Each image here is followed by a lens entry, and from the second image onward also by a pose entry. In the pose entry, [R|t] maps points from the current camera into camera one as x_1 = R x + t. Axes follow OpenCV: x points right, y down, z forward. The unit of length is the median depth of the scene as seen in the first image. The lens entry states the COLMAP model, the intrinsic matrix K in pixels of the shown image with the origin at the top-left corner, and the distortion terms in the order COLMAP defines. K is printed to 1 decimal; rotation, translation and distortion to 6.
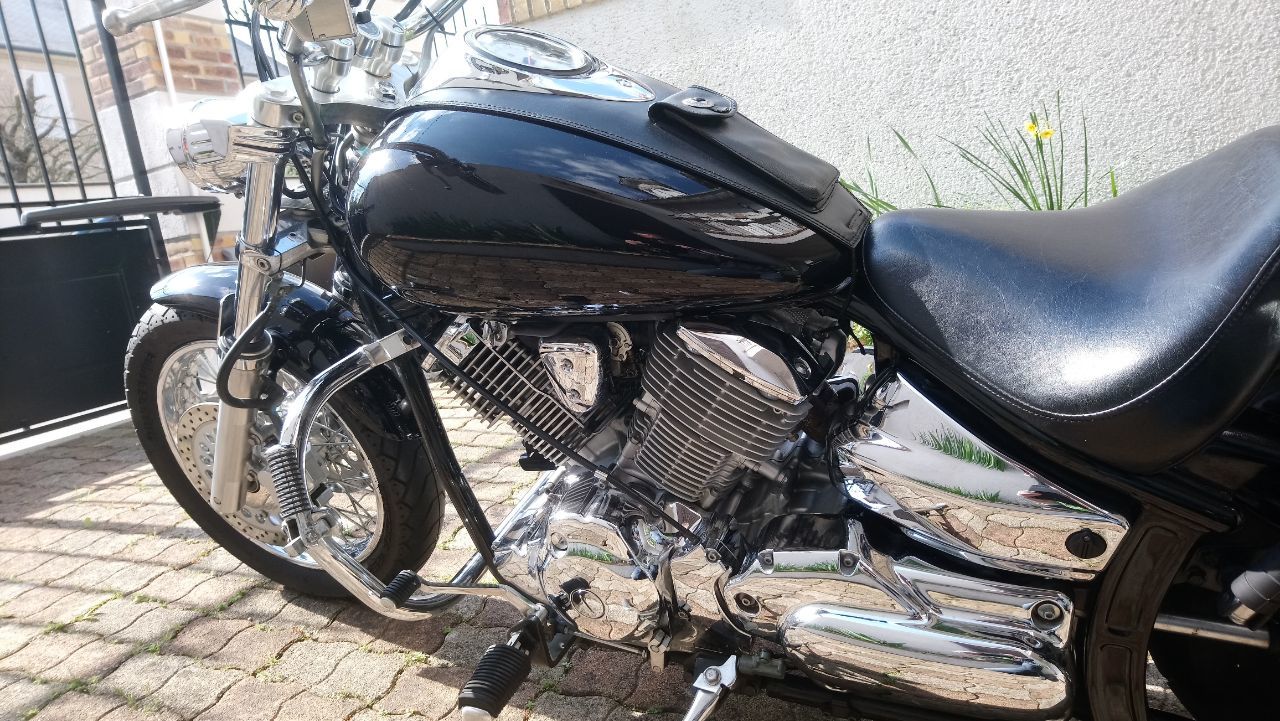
lens RADIAL K [[799.7, 0, 677.3], [0, 799.7, 428.6], [0, 0, 1]] dist [0.082312, -0.125122]
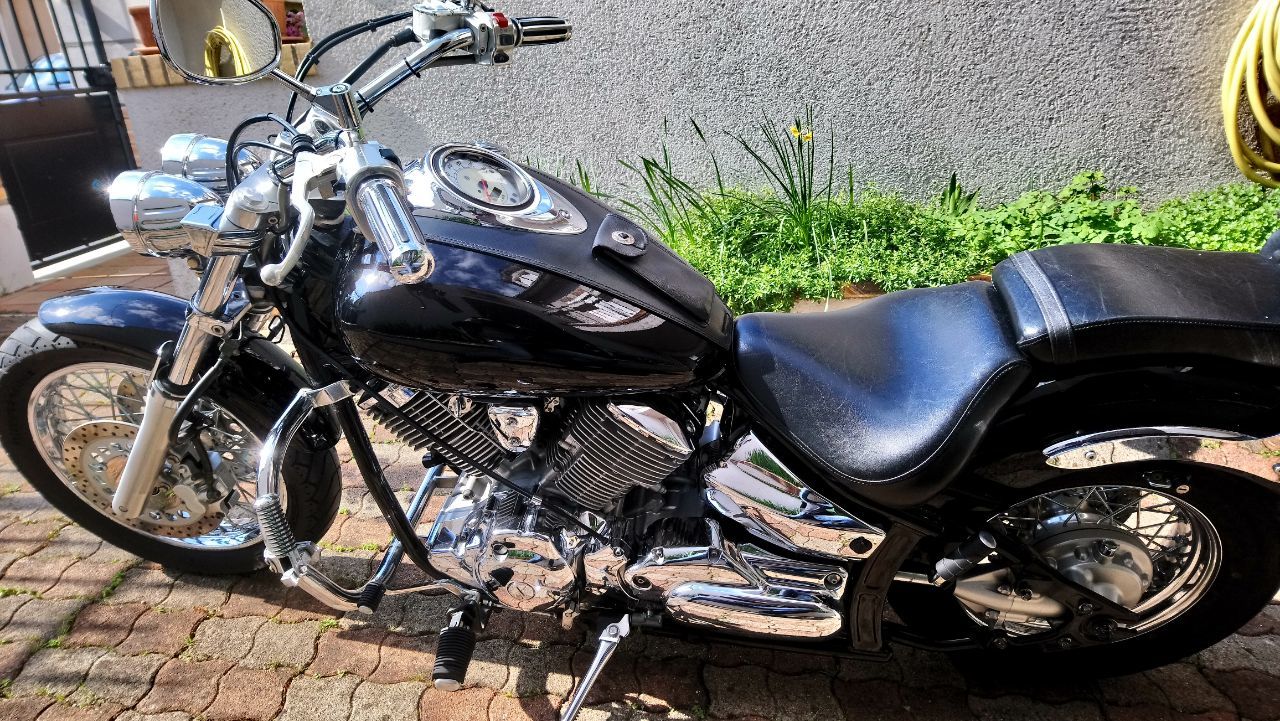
lens RADIAL K [[799.7, 0, 677.3], [0, 799.7, 428.6], [0, 0, 1]] dist [0.082312, -0.125122]
pose [[0.939975, -0.039068, 0.339001, -0.309041], [-0.026972, 0.981811, 0.187935, -0.302773], [-0.340177, -0.185798, 0.921824, -0.266420]]
